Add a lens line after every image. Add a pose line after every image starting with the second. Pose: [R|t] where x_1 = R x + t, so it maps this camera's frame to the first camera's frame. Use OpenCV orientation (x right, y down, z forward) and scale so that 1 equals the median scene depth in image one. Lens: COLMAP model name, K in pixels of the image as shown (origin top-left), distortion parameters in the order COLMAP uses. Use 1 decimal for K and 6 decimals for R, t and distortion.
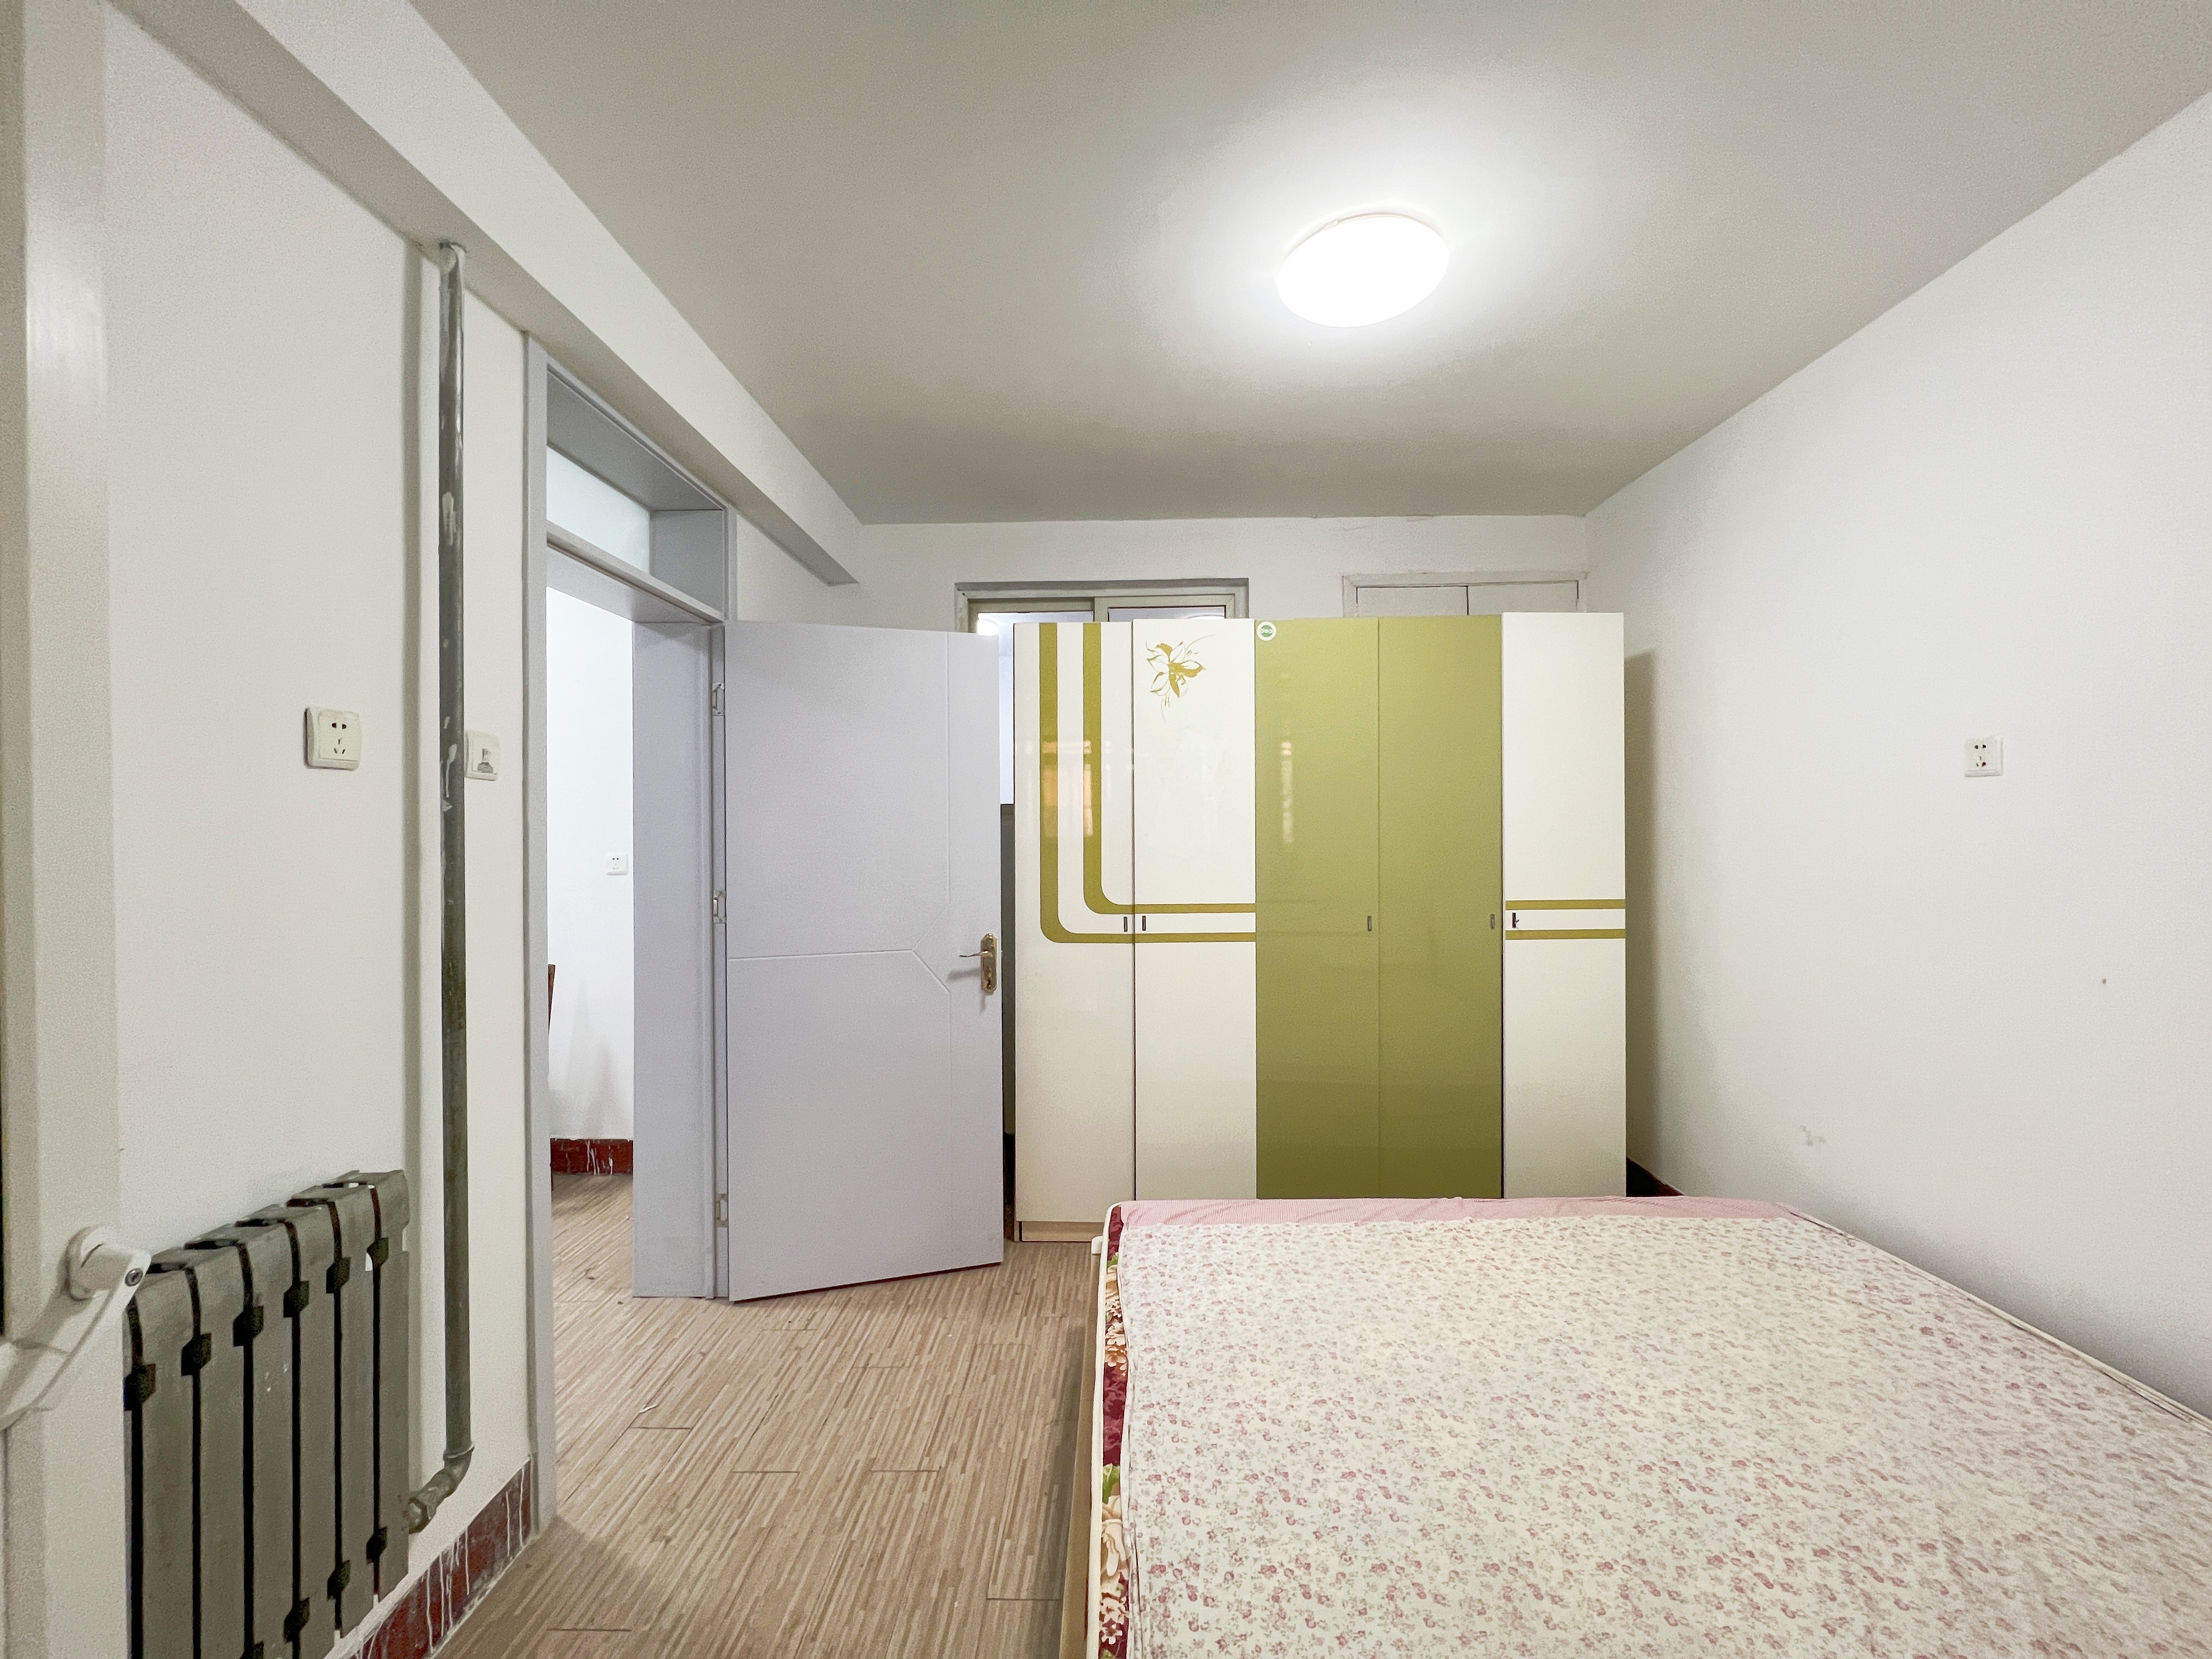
lens RADIAL K [[883.0, 0, 1110.2], [0, 883.0, 825.4], [0, 0, 1]] dist [0.000066, -0.000279]
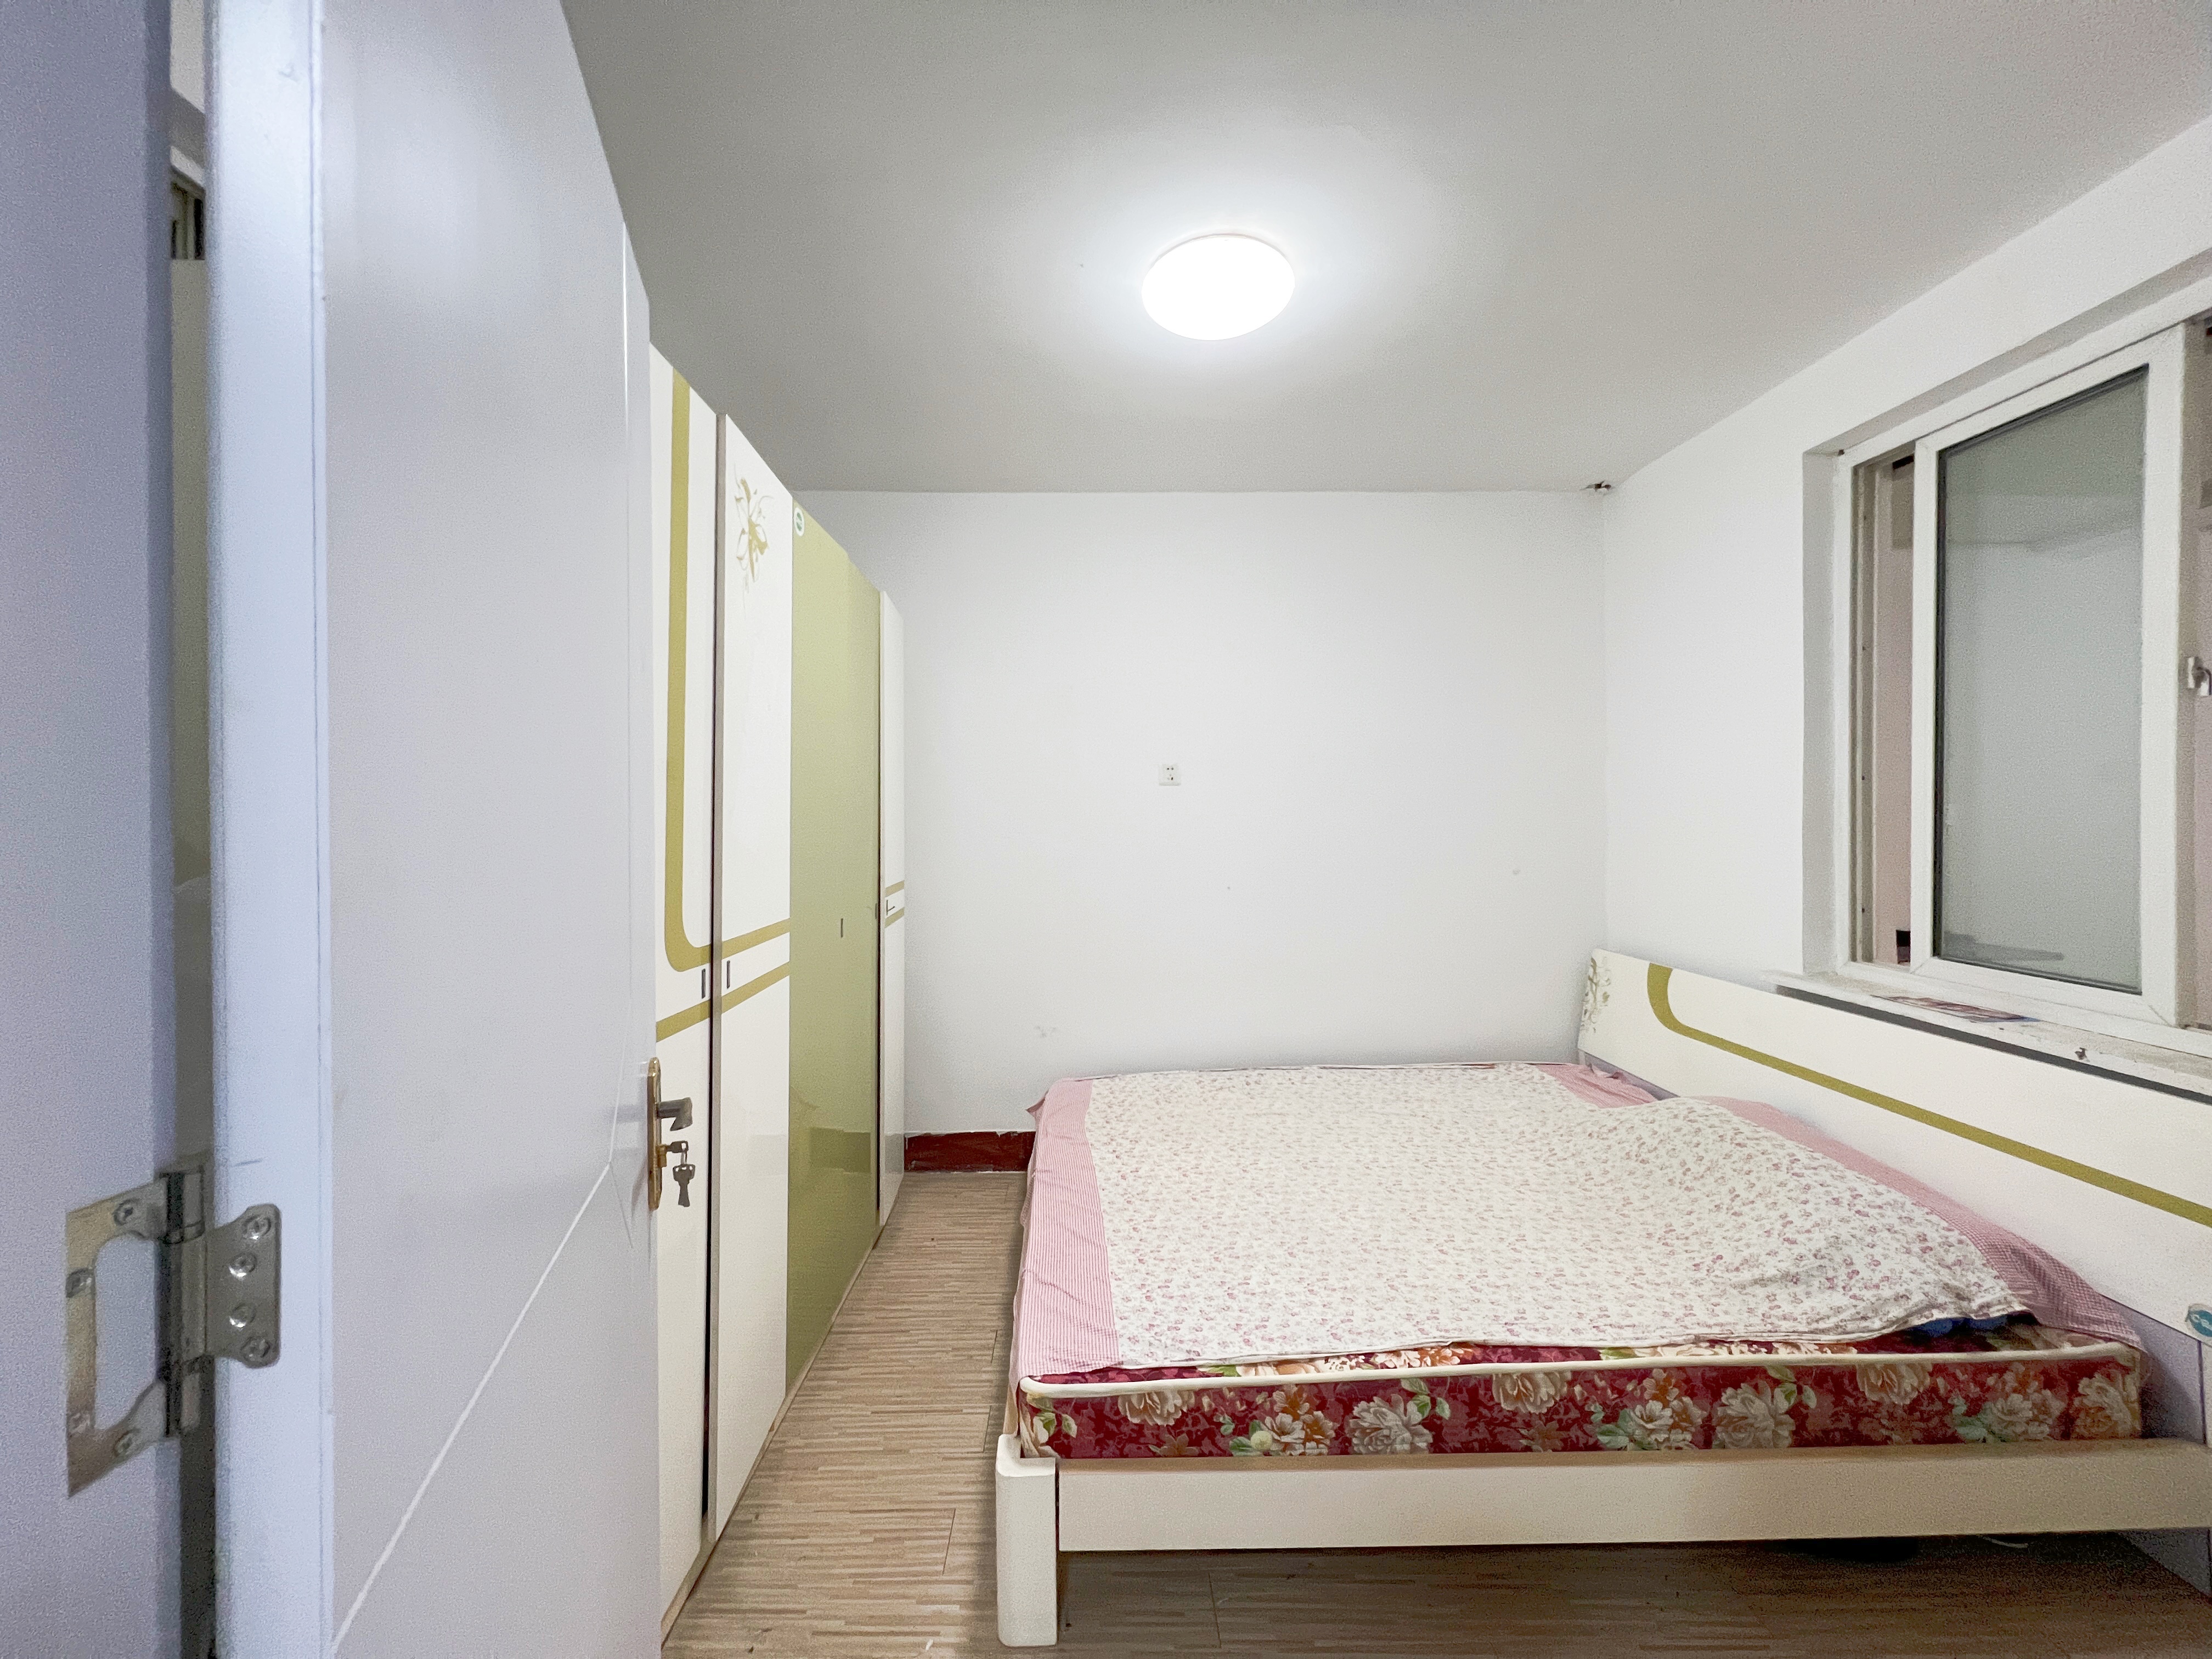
lens RADIAL K [[883.0, 0, 1101.3], [0, 883.0, 821.1], [0, 0, 1]] dist [0.000066, -0.000279]
pose [[-0.039580, 0.003803, 0.999209, -0.866697], [0.002987, 0.999989, -0.003688, 0.025760], [-0.999212, 0.002839, -0.039591, 1.302676]]
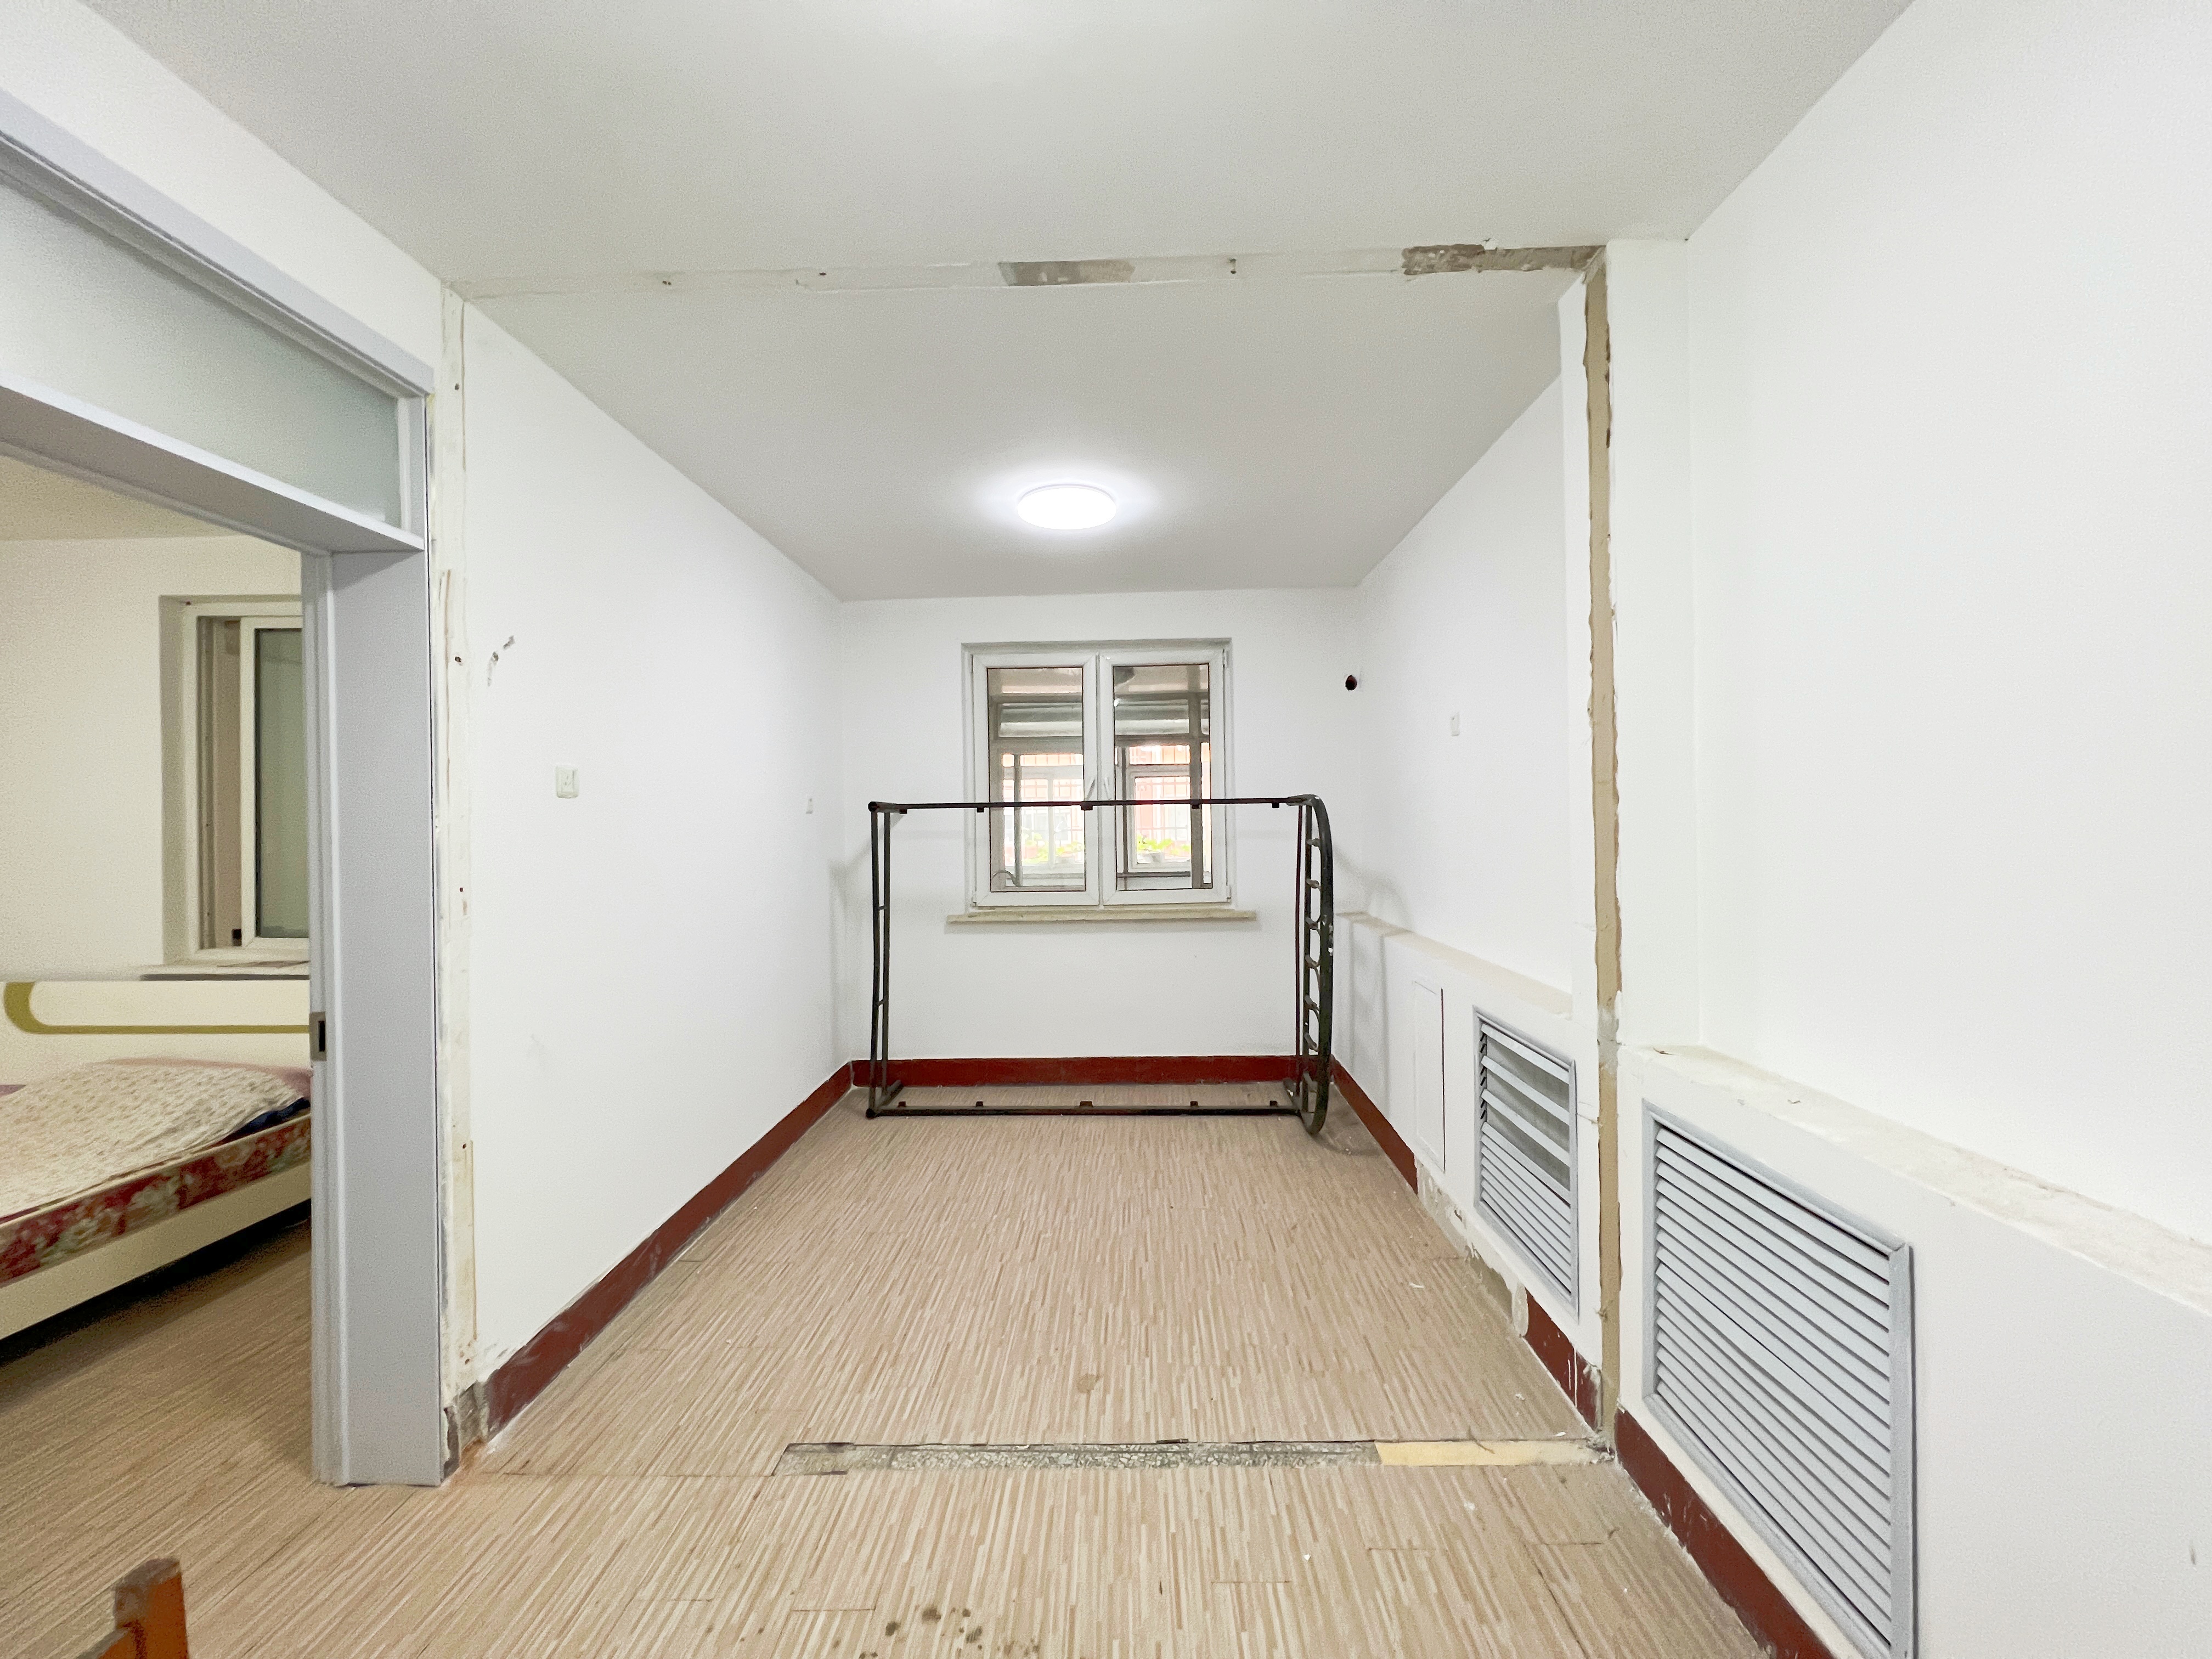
lens RADIAL K [[883.0, 0, 1104.3], [0, 883.0, 825.3], [0, 0, 1]] dist [0.000066, -0.000279]
pose [[-0.999710, 0.019503, 0.014120, -1.685133], [0.019520, 0.999809, 0.001104, -0.005551], [-0.014096, 0.001380, -0.999900, 2.117284]]
